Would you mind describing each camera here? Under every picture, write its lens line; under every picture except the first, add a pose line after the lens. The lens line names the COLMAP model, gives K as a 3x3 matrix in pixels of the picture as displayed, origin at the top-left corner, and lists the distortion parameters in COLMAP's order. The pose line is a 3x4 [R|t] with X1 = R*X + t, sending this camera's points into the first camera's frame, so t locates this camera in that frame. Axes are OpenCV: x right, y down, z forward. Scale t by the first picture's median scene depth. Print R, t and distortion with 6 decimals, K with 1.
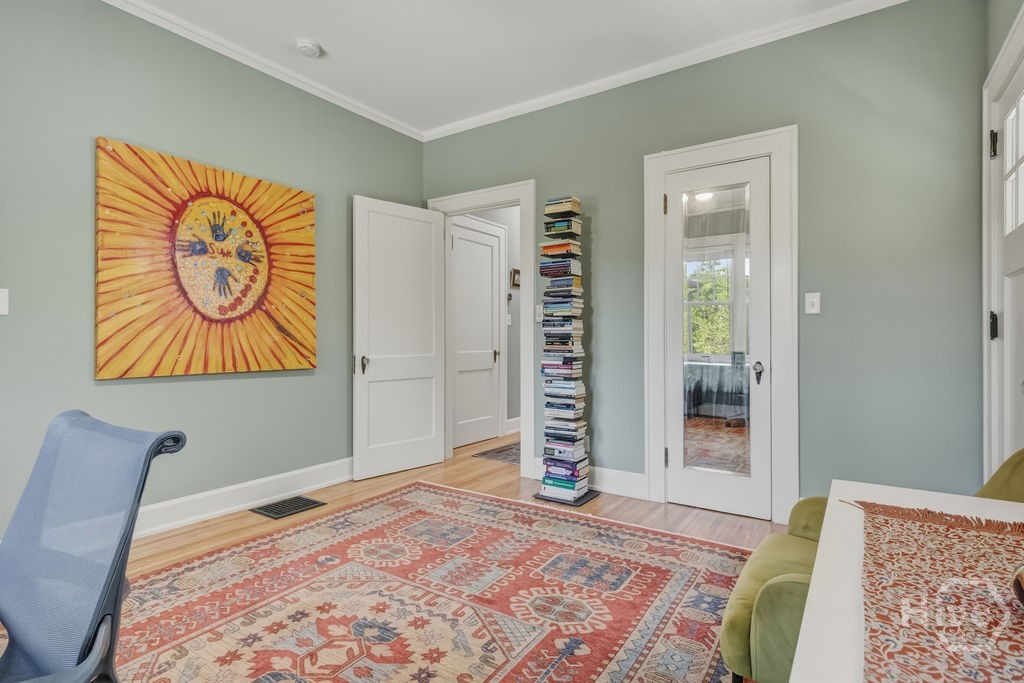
lens RADIAL K [[515.9, 0, 512.0], [0, 515.9, 341.5], [0, 0, 1]] dist [-0.001440, -0.000579]
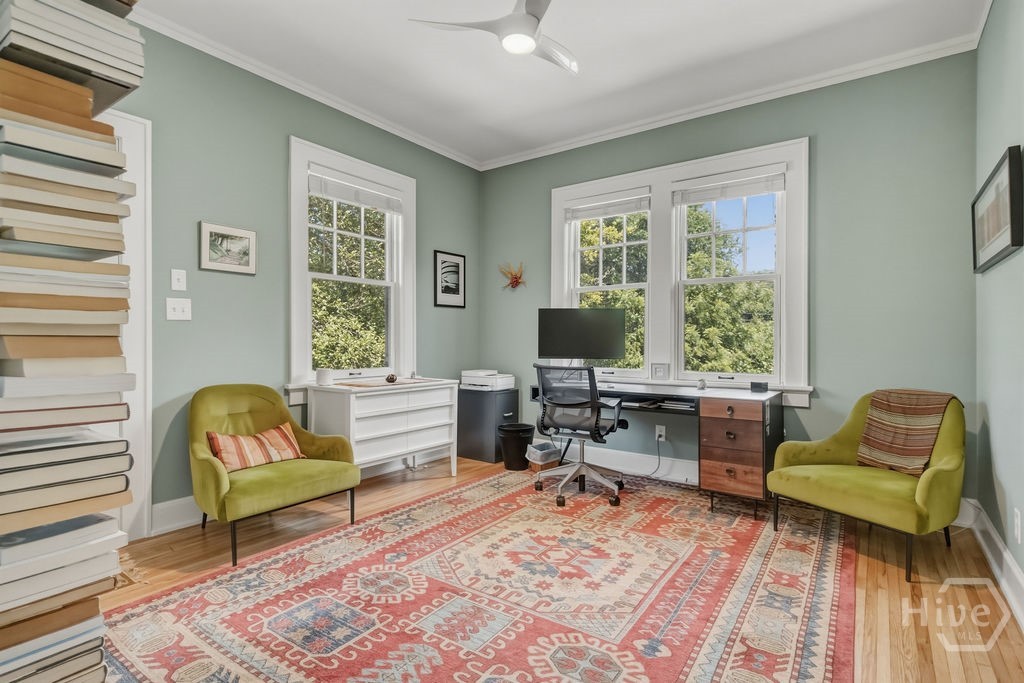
lens RADIAL K [[515.9, 0, 512.0], [0, 515.9, 341.5], [0, 0, 1]] dist [-0.001440, -0.000579]
pose [[-0.999570, 0.001144, 0.029290, -0.209000], [0.001260, 0.999991, 0.003975, -0.014609], [-0.029285, 0.004010, -0.999563, 2.019412]]
